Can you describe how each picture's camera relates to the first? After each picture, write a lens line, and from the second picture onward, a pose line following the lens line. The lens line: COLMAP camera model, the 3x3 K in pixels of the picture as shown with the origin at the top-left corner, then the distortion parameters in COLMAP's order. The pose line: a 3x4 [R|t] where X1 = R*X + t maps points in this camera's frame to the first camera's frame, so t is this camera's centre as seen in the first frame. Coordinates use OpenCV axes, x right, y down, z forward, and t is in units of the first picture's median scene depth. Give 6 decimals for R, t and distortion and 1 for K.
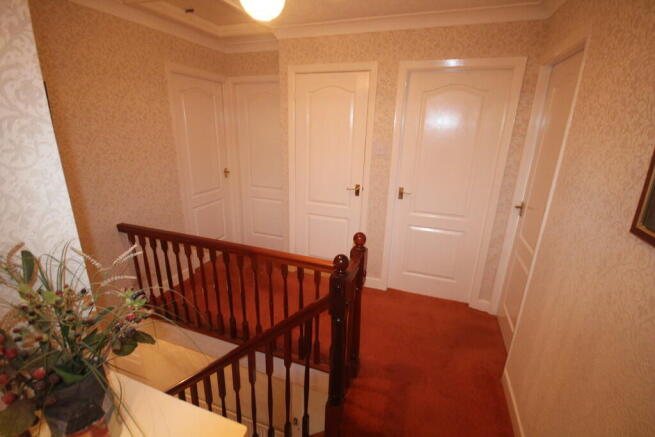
lens RADIAL K [[301.3, 0, 327.2], [0, 301.3, 217.9], [0, 0, 1]] dist [-0.002041, -0.000512]
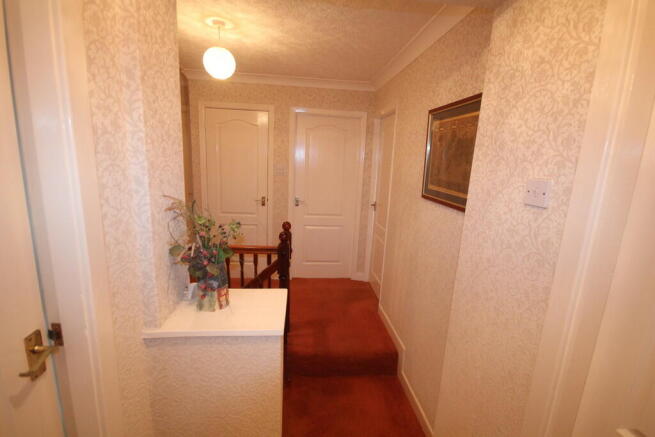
lens RADIAL K [[301.3, 0, 327.4], [0, 301.3, 217.4], [0, 0, 1]] dist [-0.002041, -0.000512]
pose [[0.901166, -0.067521, 0.428182, -0.237895], [0.106776, 0.991934, -0.068304, 0.105126], [-0.420117, 0.107273, 0.901107, -0.282641]]
